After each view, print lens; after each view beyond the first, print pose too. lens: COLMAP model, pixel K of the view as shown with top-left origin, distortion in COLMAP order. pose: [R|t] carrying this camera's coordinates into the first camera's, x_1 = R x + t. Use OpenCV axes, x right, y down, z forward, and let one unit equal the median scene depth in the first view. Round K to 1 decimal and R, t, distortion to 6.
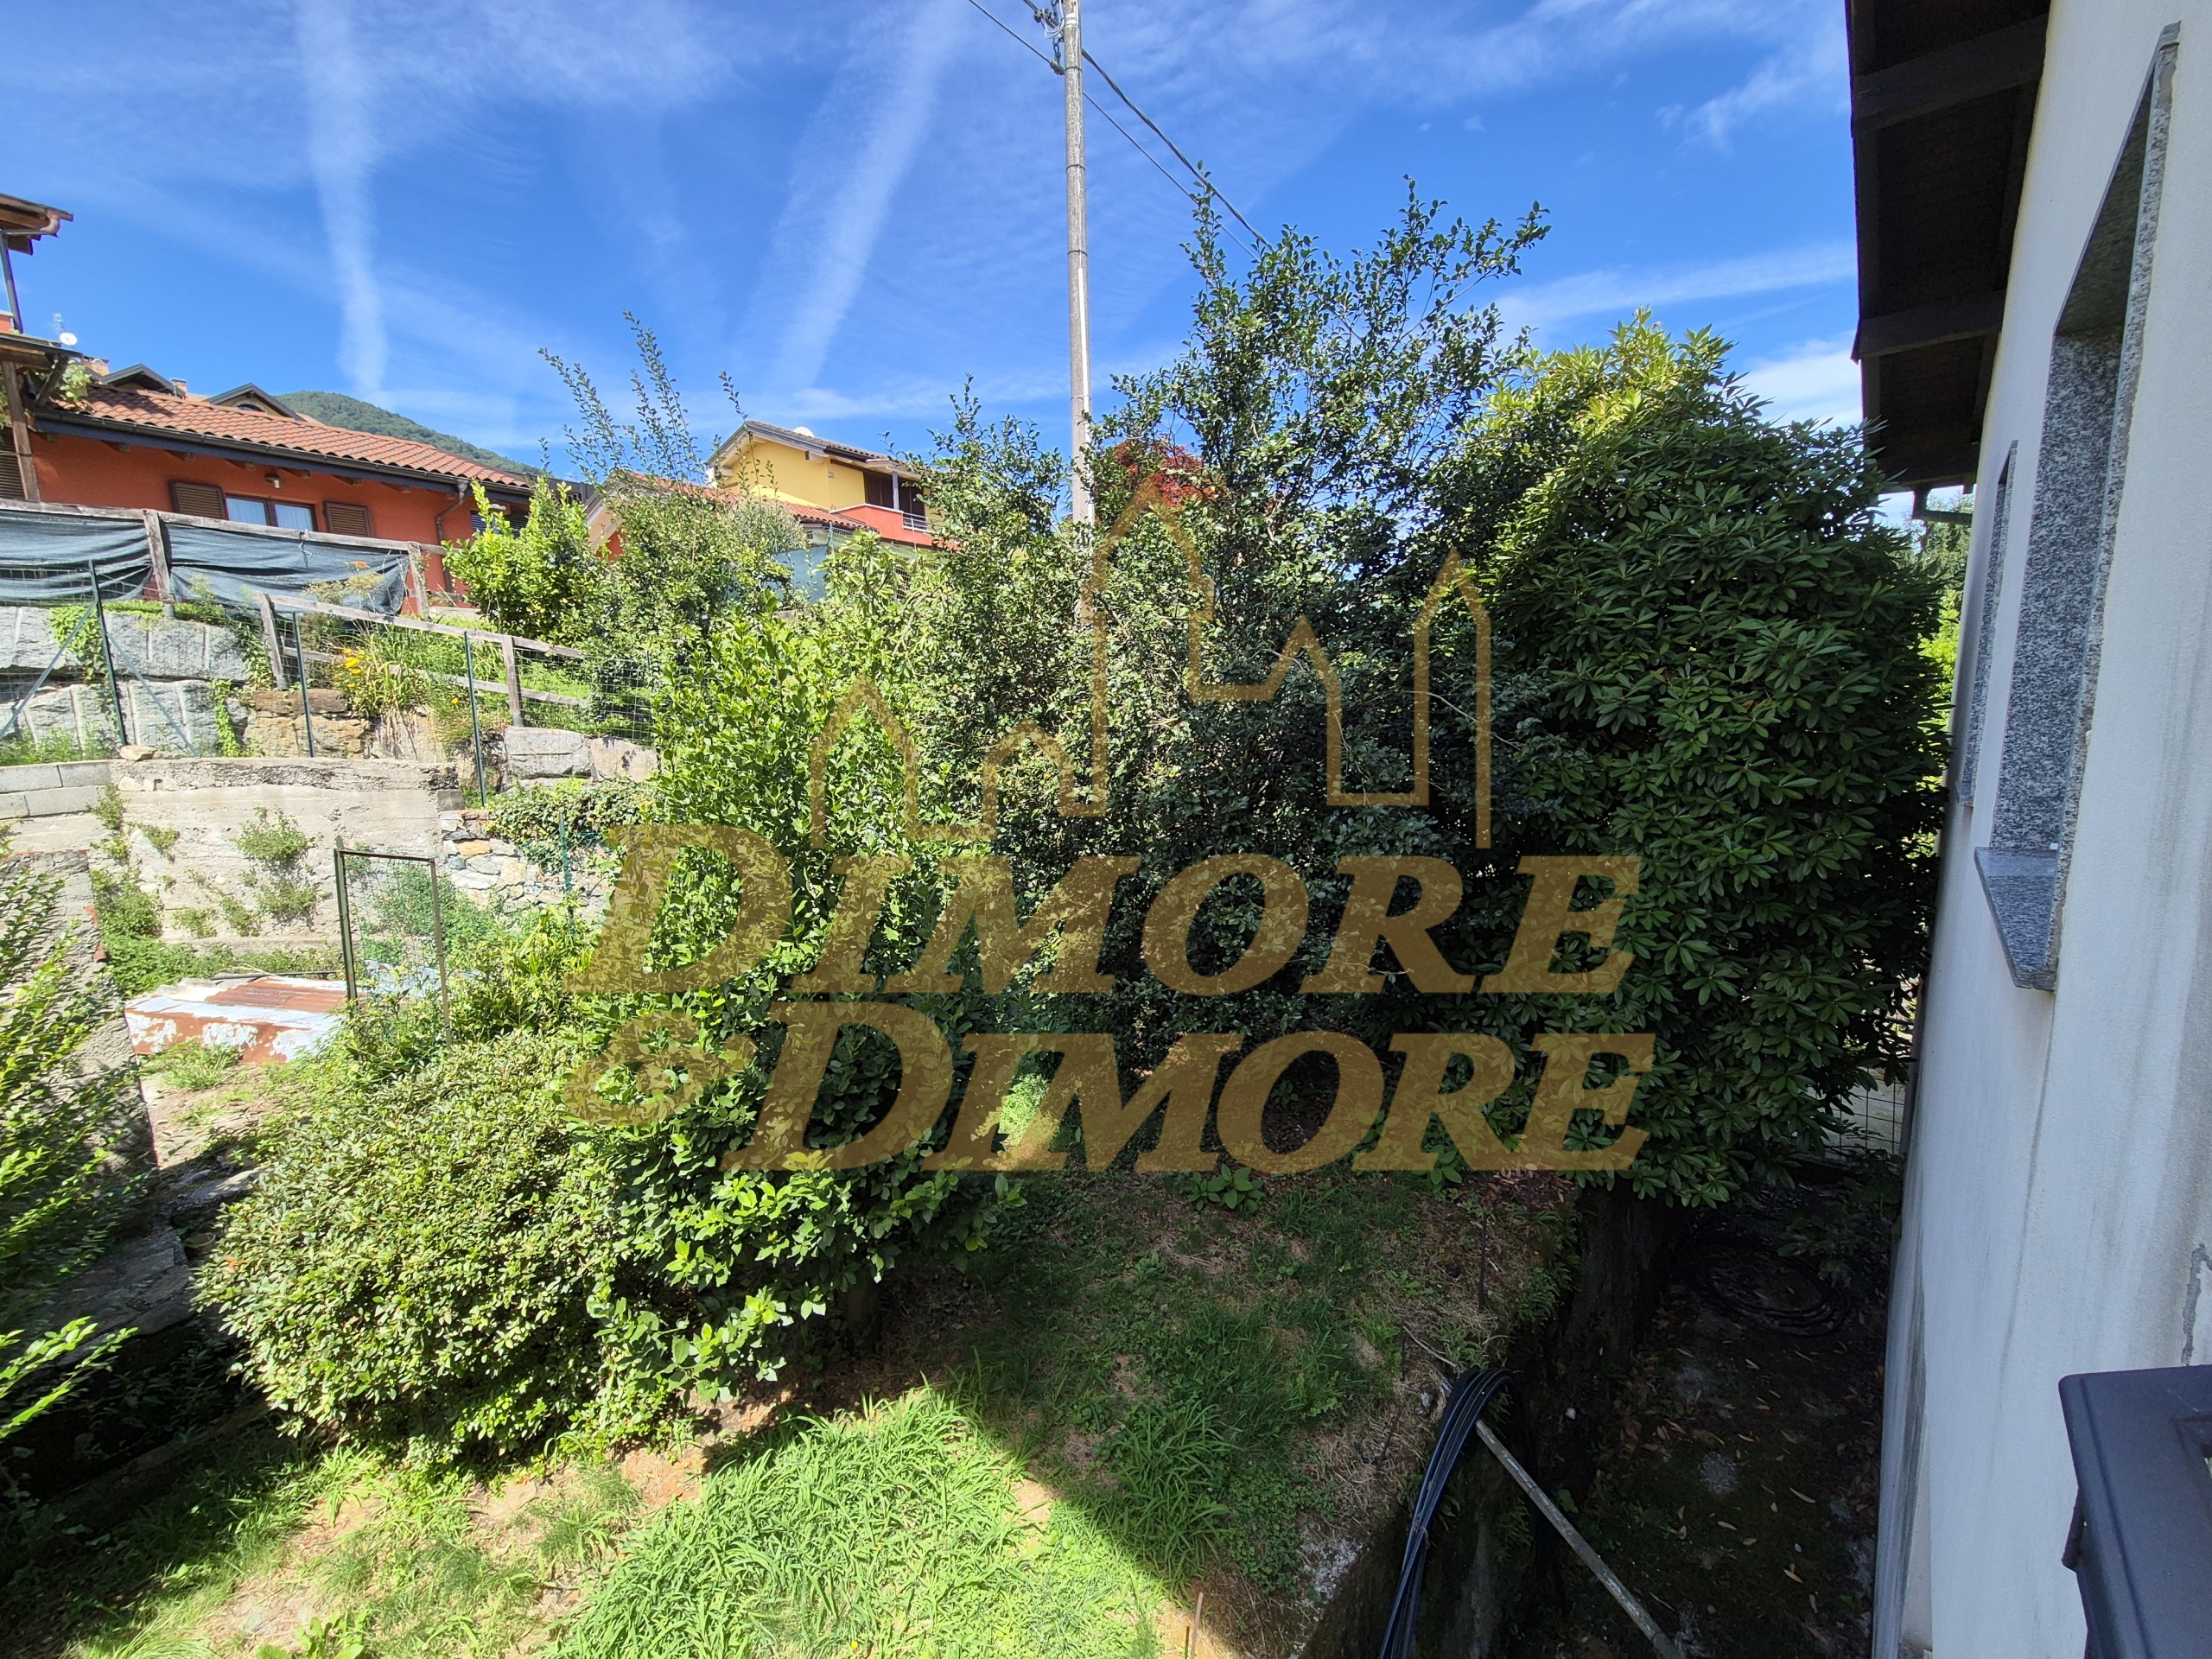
lens RADIAL K [[906.5, 0, 1107.2], [0, 906.5, 850.1], [0, 0, 1]] dist [0.000667, -0.000620]
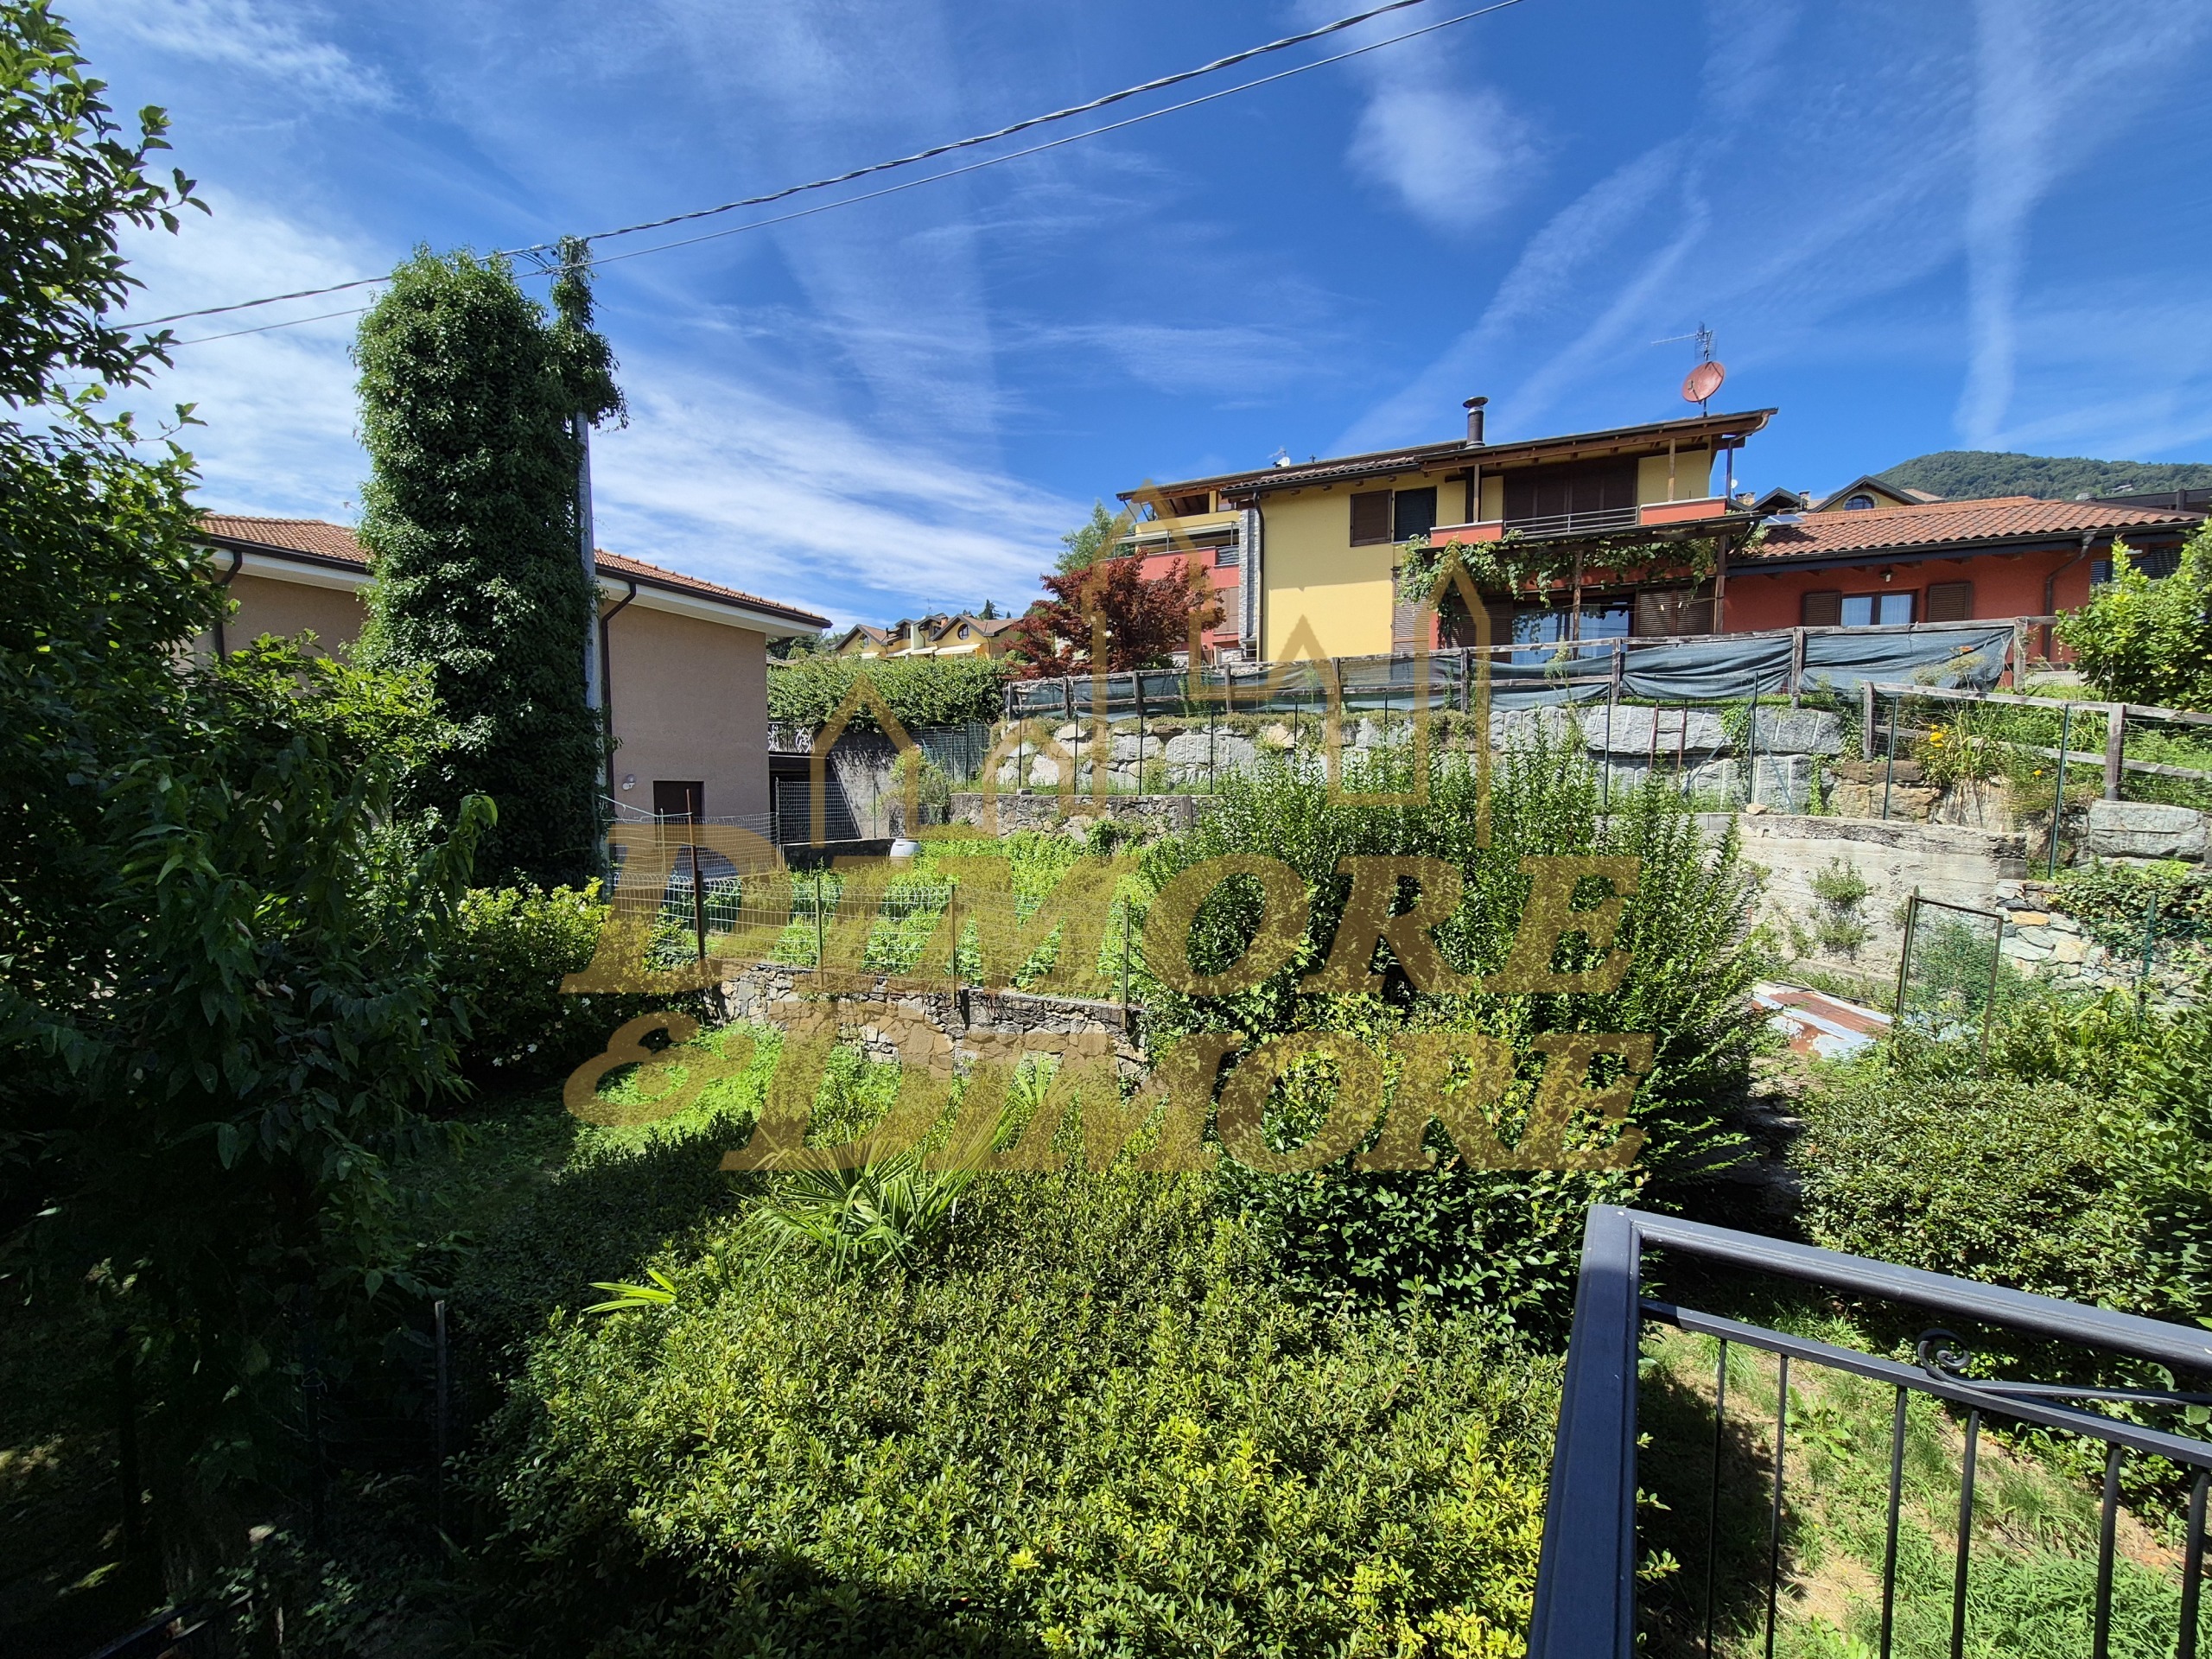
lens RADIAL K [[906.5, 0, 1107.2], [0, 906.5, 850.1], [0, 0, 1]] dist [0.000667, -0.000620]
pose [[0.171922, 0.093470, -0.980666, 0.096838], [-0.159230, 0.985035, 0.065972, 0.018034], [0.972157, 0.144809, 0.184232, -0.176076]]
